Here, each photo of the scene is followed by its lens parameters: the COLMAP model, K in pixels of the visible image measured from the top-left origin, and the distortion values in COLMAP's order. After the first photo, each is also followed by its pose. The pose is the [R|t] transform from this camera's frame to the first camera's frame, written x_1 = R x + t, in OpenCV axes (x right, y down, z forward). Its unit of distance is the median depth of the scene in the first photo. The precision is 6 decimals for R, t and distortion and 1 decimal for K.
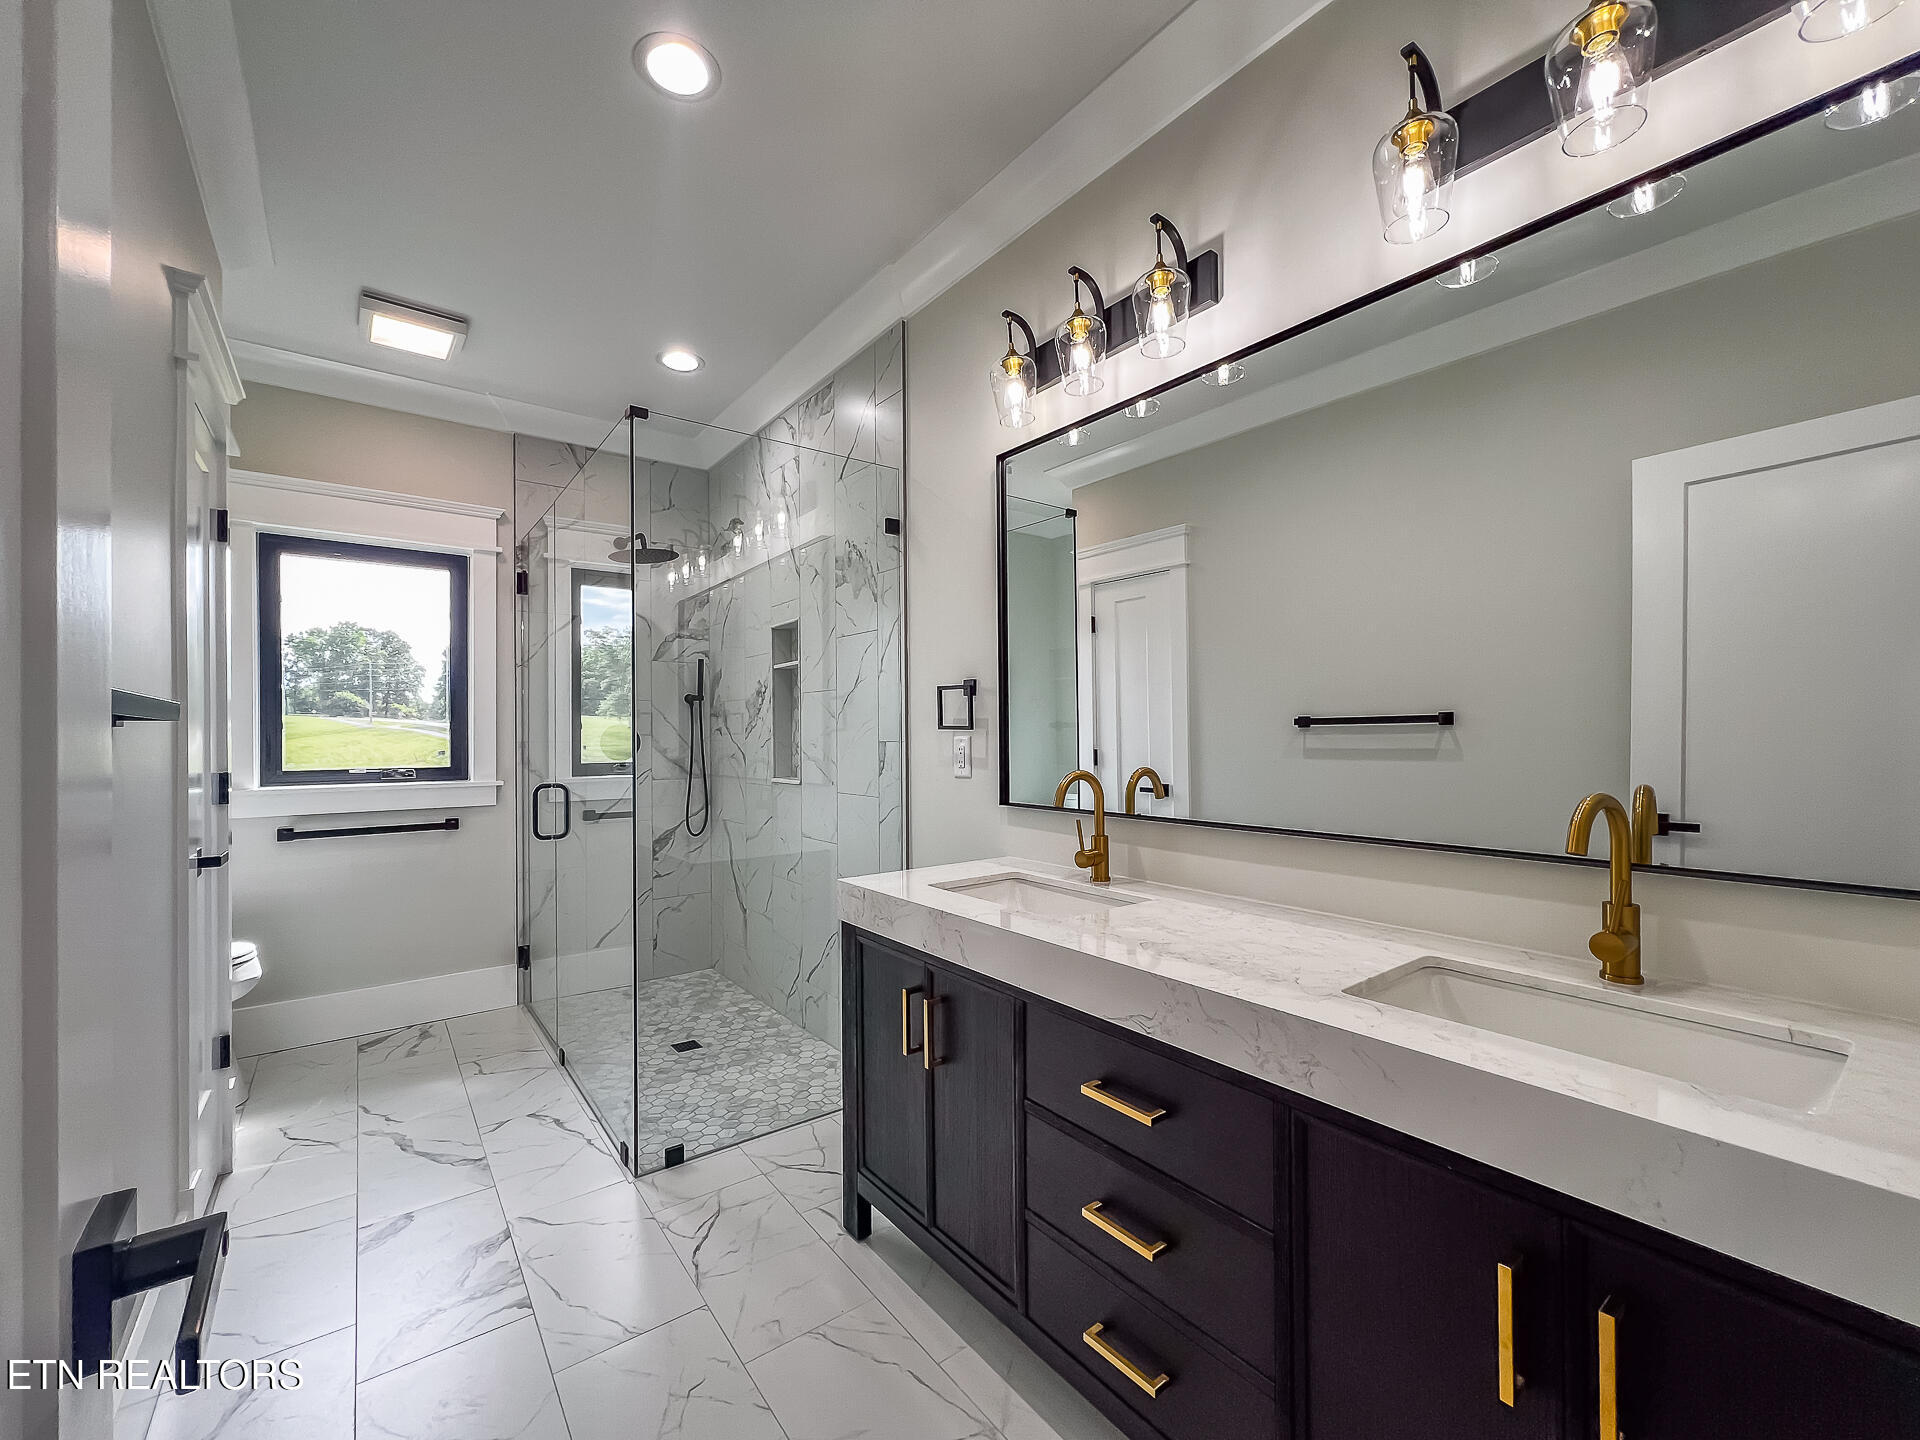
lens RADIAL K [[770.5, 0, 941.8], [0, 770.5, 732.1], [0, 0, 1]] dist [-0.004379, 0.001505]
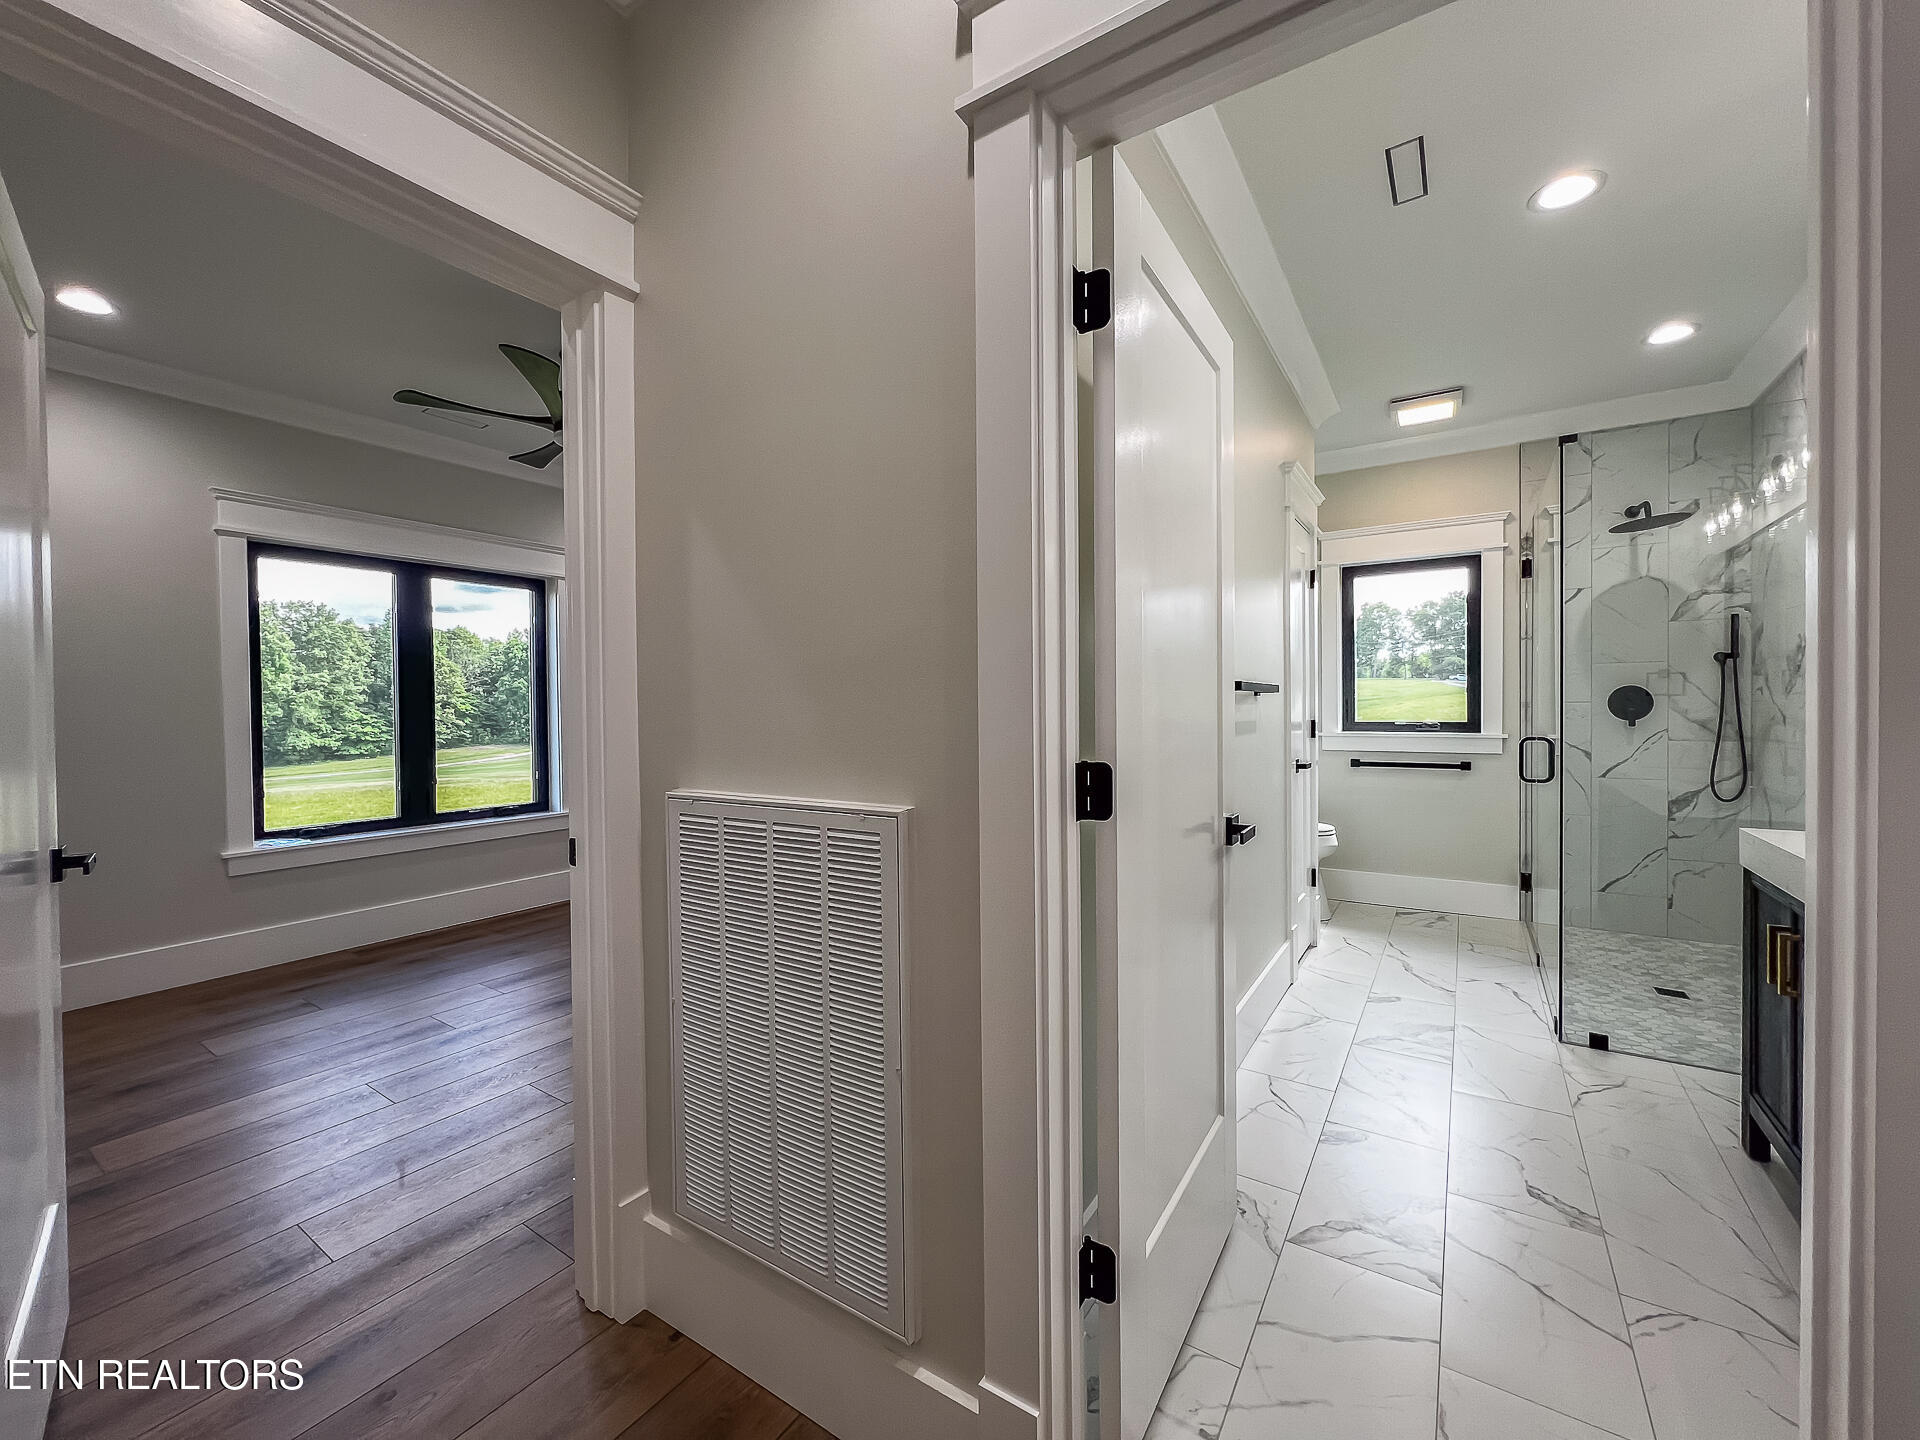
lens RADIAL K [[752.5, 0, 964.4], [0, 752.5, 715.9], [0, 0, 1]] dist [-0.002143, -0.000594]
pose [[0.331428, 0.016201, -0.943342, 0.293253], [0.013099, 0.999677, 0.021770, -0.003686], [0.943390, -0.019572, 0.331108, -0.226639]]
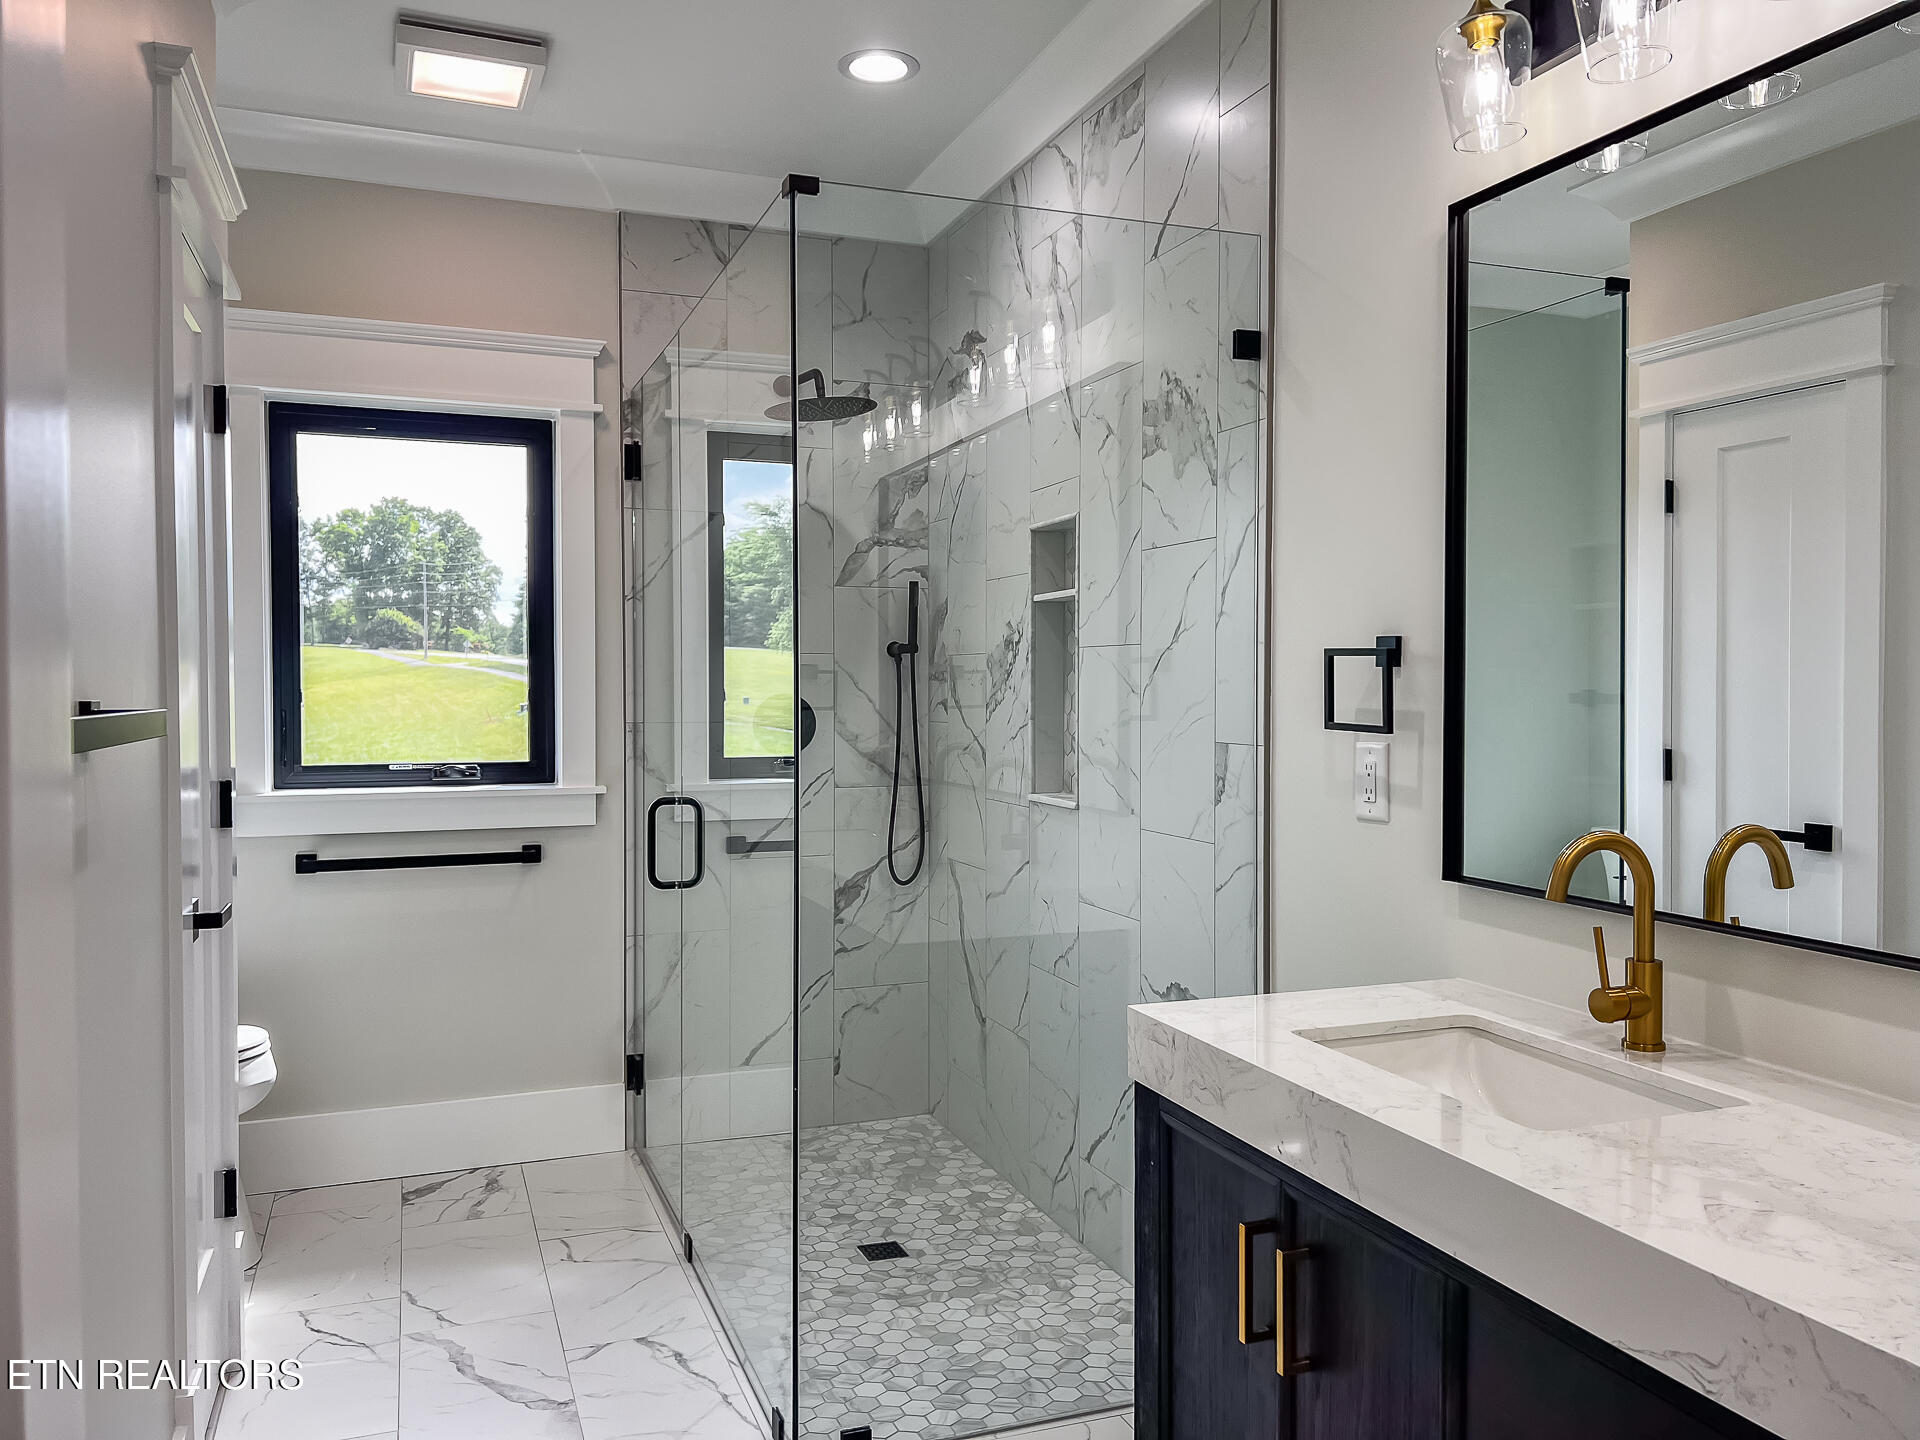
lens RADIAL K [[1410.5, 0, 962.4], [0, 1410.5, 718.3], [0, 0, 1]] dist [0.044555, -0.048260]
pose [[0.961791, 0.013819, -0.273435, 0.015953], [-0.005900, 0.999540, 0.029760, -0.028947], [0.273720, -0.027010, 0.961430, -0.011411]]
